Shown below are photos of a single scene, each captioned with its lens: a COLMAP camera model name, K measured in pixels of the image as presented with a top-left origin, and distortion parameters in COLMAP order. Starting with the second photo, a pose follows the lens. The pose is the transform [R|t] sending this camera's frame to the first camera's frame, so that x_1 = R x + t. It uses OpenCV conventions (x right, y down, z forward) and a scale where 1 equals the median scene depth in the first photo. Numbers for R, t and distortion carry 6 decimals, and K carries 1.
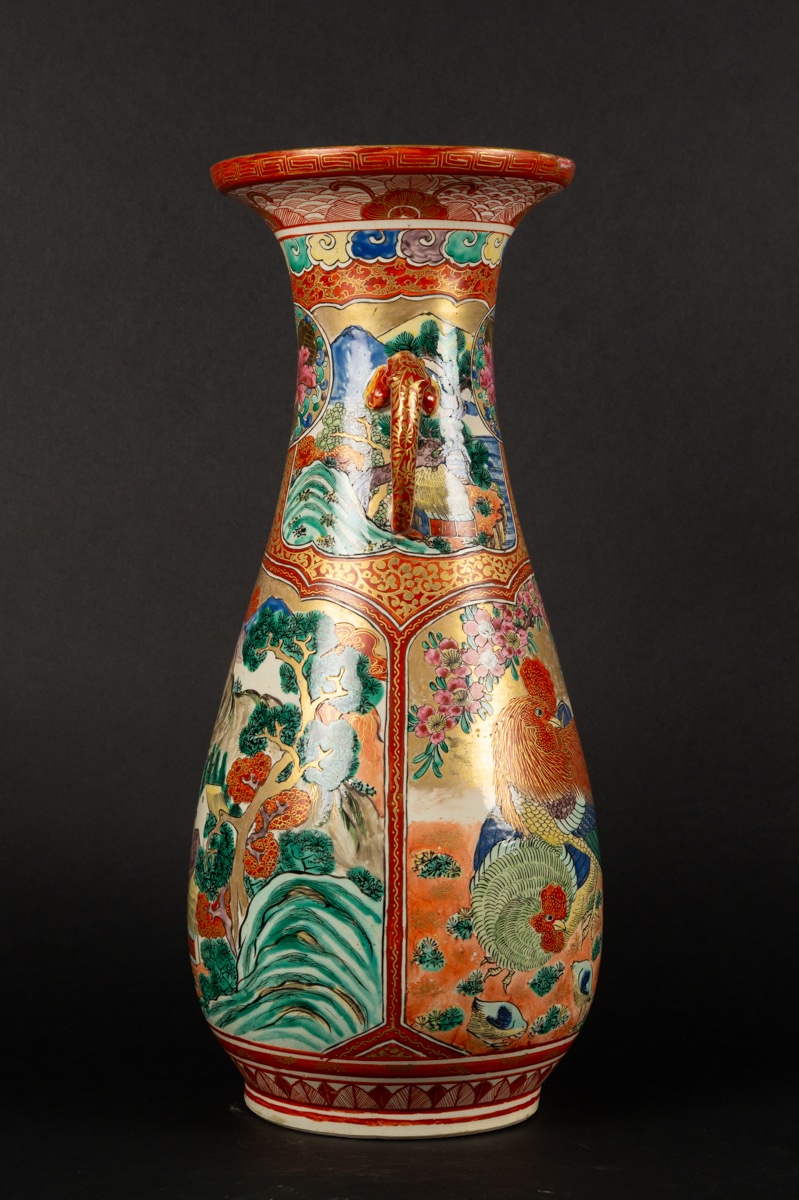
lens RADIAL K [[2910.2, 0, 399.5], [0, 2910.2, 600.0], [0, 0, 1]] dist [0.013868, -0.263505]
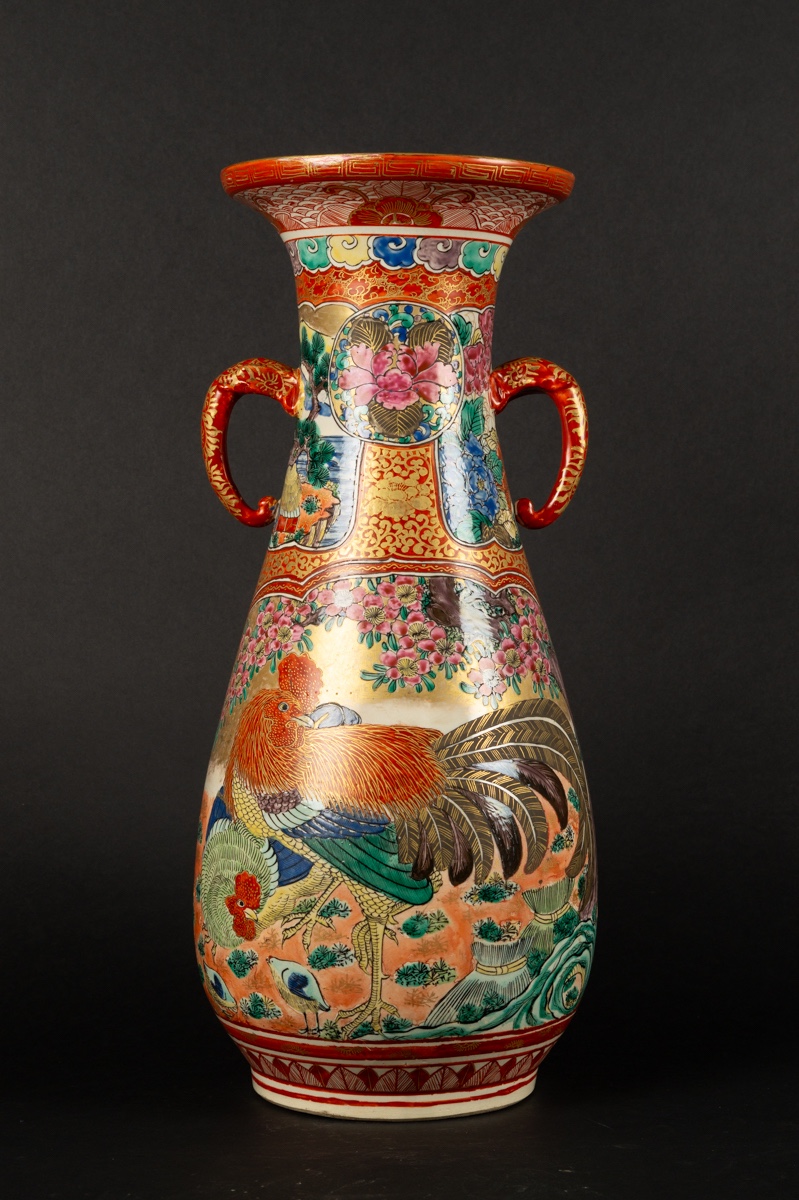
lens RADIAL K [[2910.2, 0, 399.5], [0, 2910.2, 600.0], [0, 0, 1]] dist [0.013868, -0.263505]
pose [[-0.022510, 0.053308, -0.998324, 1.073365], [-0.060393, 0.996681, 0.054582, -0.057428], [0.997921, 0.061520, -0.019216, 1.070068]]
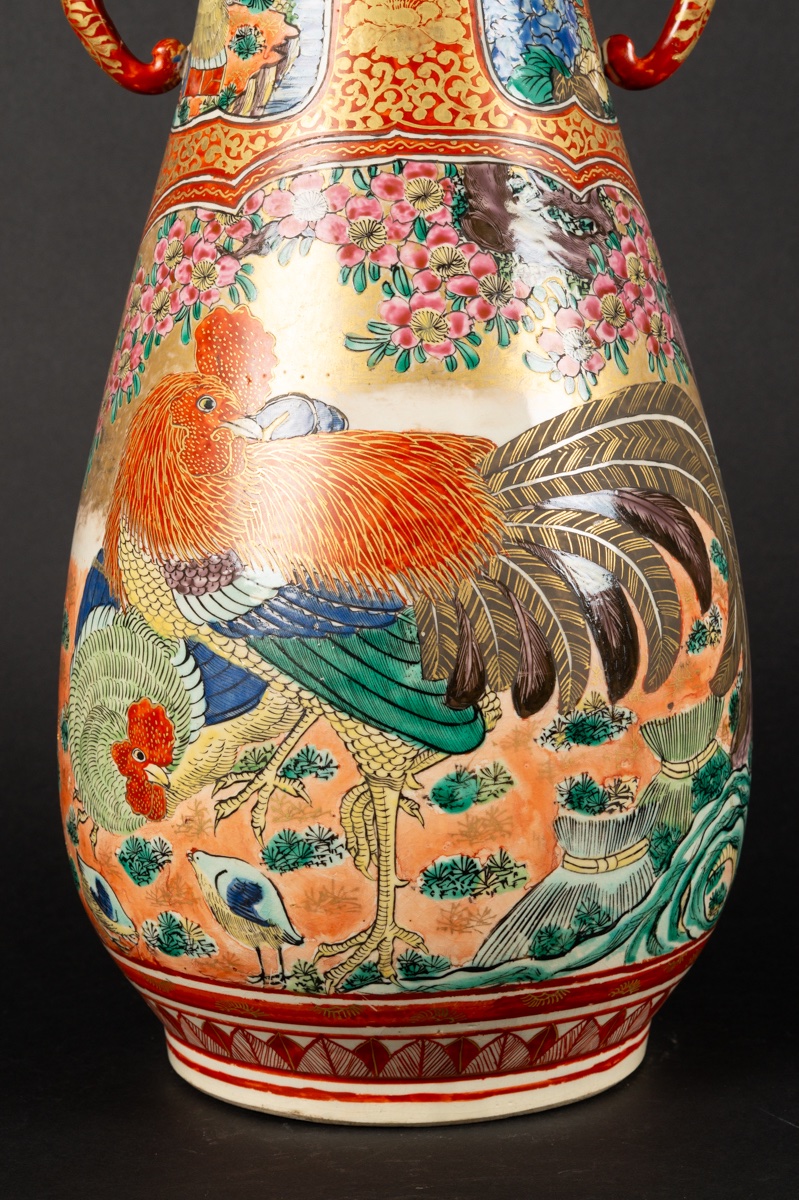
lens RADIAL K [[2910.2, 0, 399.5], [0, 2910.2, 600.0], [0, 0, 1]] dist [0.013868, -0.263505]
pose [[0.011700, 0.130927, -0.991323, 0.622748], [-0.043206, 0.990531, 0.130312, 0.000815], [0.998998, 0.041307, 0.017246, 1.041388]]
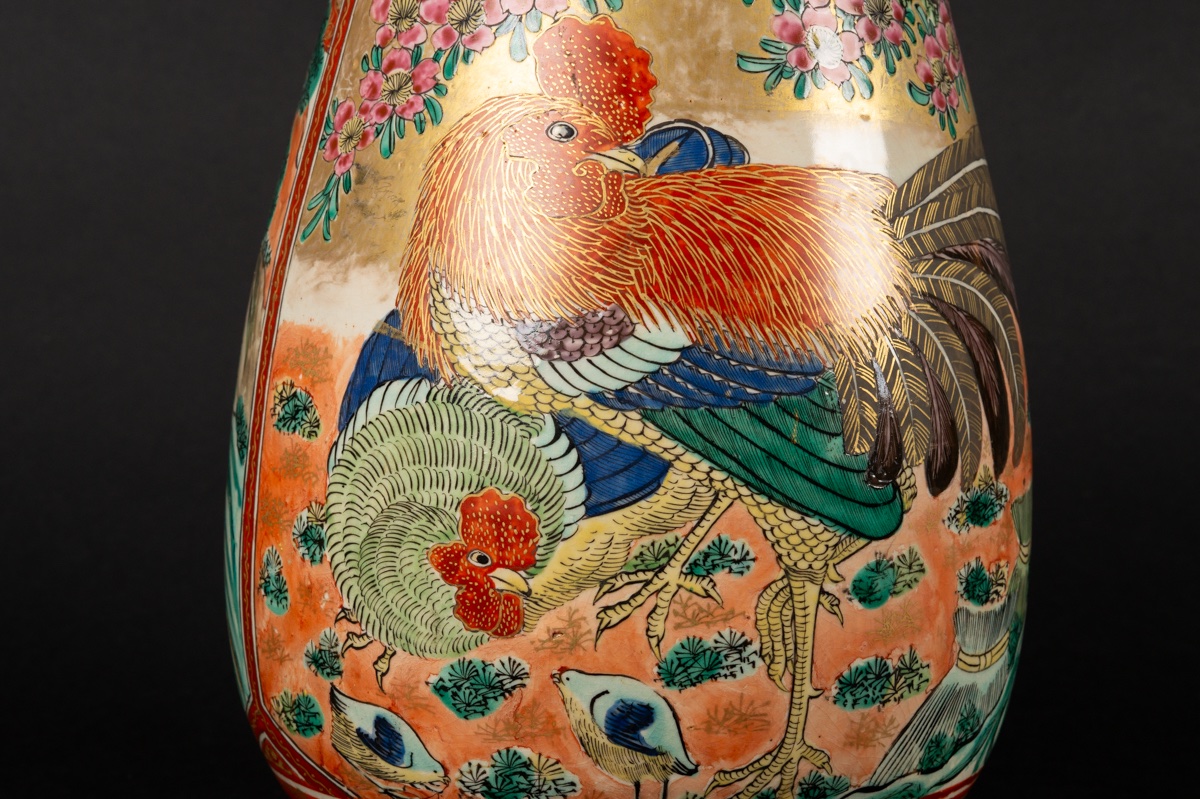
lens RADIAL K [[2910.2, 0, 600.0], [0, 2910.2, 399.5], [0, 0, 1]] dist [0.013868, -0.263505]
pose [[0.440669, 0.102685, -0.891777, 0.481607], [-0.071618, 0.994291, 0.079099, 0.044359], [0.894808, 0.029011, 0.445507, 0.805736]]
